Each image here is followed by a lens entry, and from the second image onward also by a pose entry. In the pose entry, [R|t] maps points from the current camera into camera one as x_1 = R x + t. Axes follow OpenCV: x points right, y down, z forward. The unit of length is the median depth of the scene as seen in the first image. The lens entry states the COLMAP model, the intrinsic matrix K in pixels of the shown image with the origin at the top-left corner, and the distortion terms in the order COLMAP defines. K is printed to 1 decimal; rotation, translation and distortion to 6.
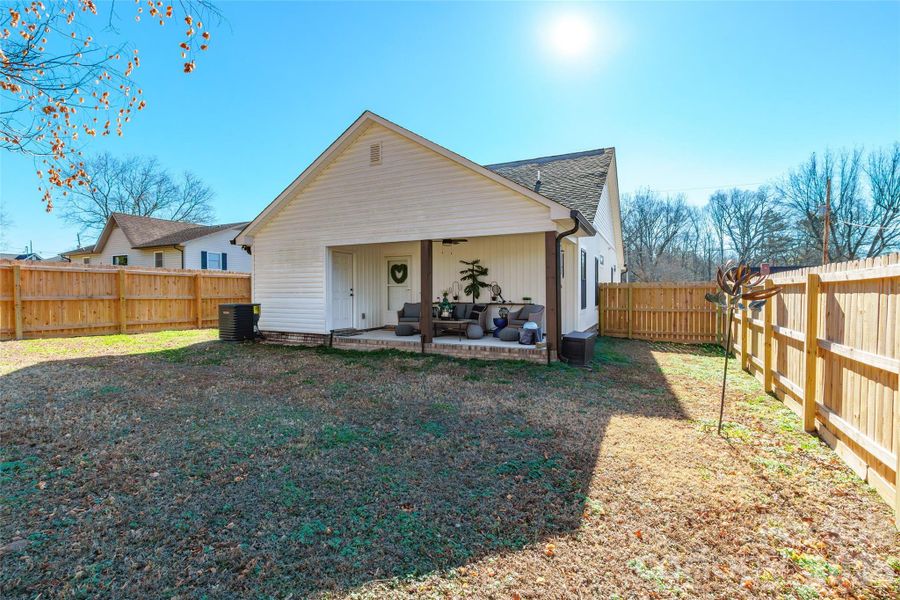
lens RADIAL K [[423.6, 0, 449.8], [0, 423.6, 290.3], [0, 0, 1]] dist [-0.001698, -0.000112]
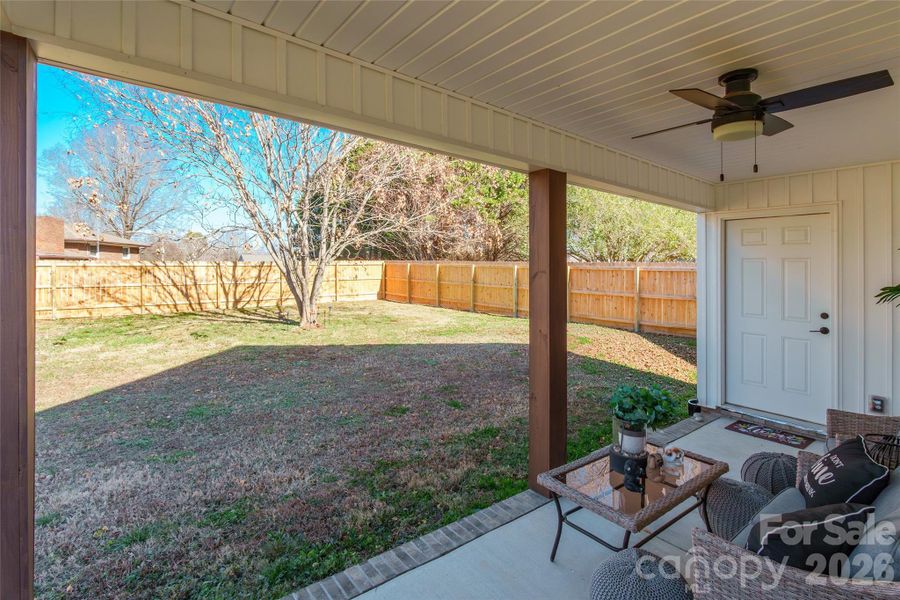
lens RADIAL K [[440.6, 0, 450.3], [0, 440.6, 265.8], [0, 0, 1]] dist [-0.003300, -0.000281]
pose [[-0.437982, -0.014465, -0.898867, 0.243036], [-0.011198, 0.999881, -0.010634, -0.036754], [0.898914, 0.005408, -0.438092, 0.898531]]
